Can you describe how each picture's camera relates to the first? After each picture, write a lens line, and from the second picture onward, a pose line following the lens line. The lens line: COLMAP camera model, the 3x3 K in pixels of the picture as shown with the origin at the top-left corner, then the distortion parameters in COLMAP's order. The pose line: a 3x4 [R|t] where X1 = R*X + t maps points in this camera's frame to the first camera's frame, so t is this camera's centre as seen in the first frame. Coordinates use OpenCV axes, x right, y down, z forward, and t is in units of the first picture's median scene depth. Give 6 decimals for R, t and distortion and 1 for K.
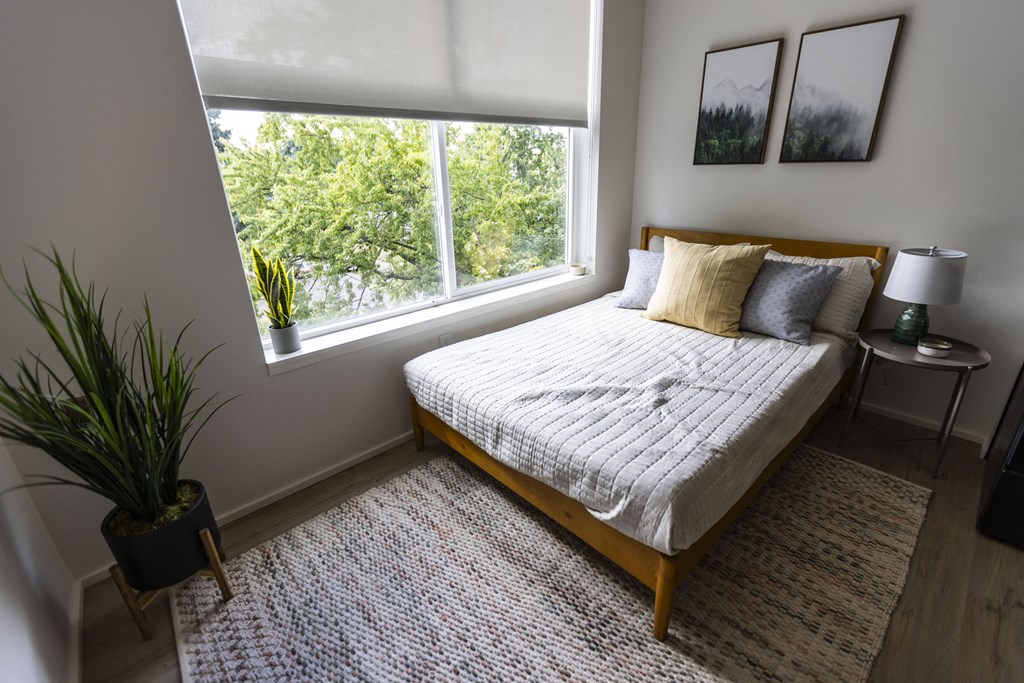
lens RADIAL K [[451.0, 0, 512.0], [0, 451.0, 341.5], [0, 0, 1]] dist [-0.000971, -0.000254]
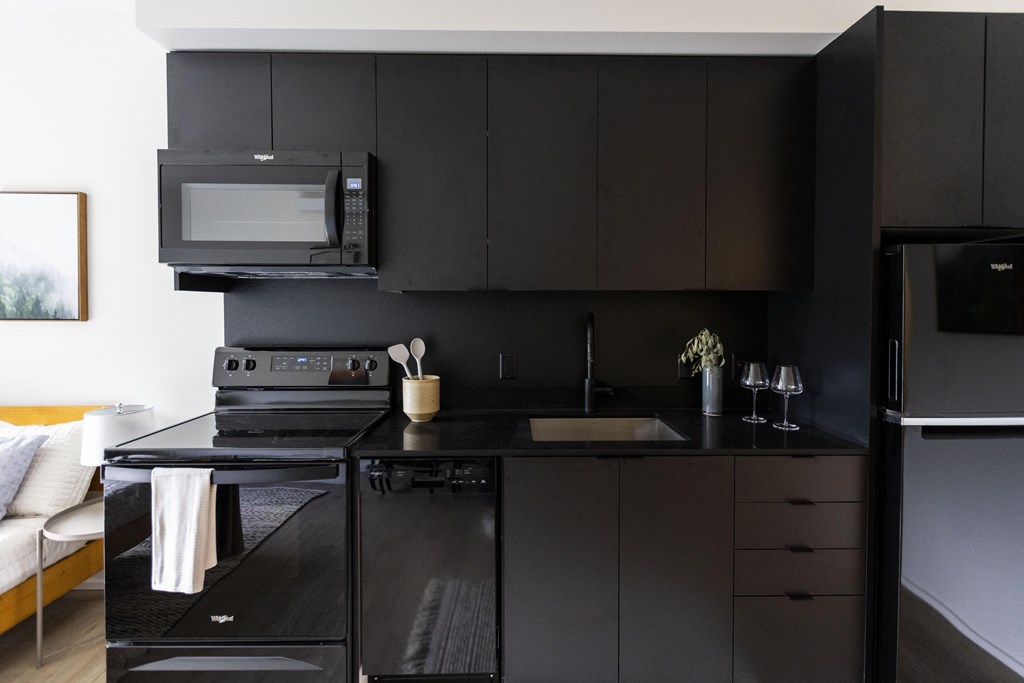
lens RADIAL K [[461.9, 0, 532.8], [0, 461.9, 319.8], [0, 0, 1]] dist [0.001819, -0.000005]
pose [[0.663690, 0.011641, 0.747917, 0.650810], [0.256930, 0.935496, -0.242556, 0.080672], [-0.702498, 0.353144, 0.617888, -0.272883]]
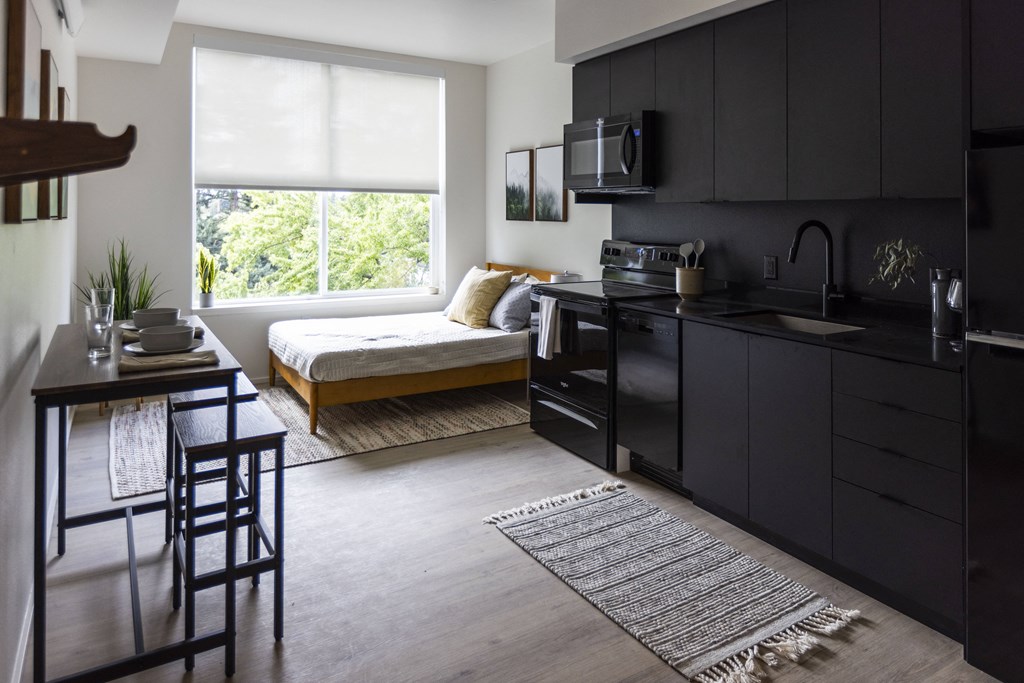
lens RADIAL K [[668.1, 0, 510.6], [0, 668.1, 208.9], [0, 0, 1]] dist [-0.001732, -0.000930]
pose [[0.974938, 0.031253, -0.220271, 1.061772], [-0.110327, 0.927684, -0.356693, 0.396640], [0.193194, 0.372055, 0.907883, -1.123661]]
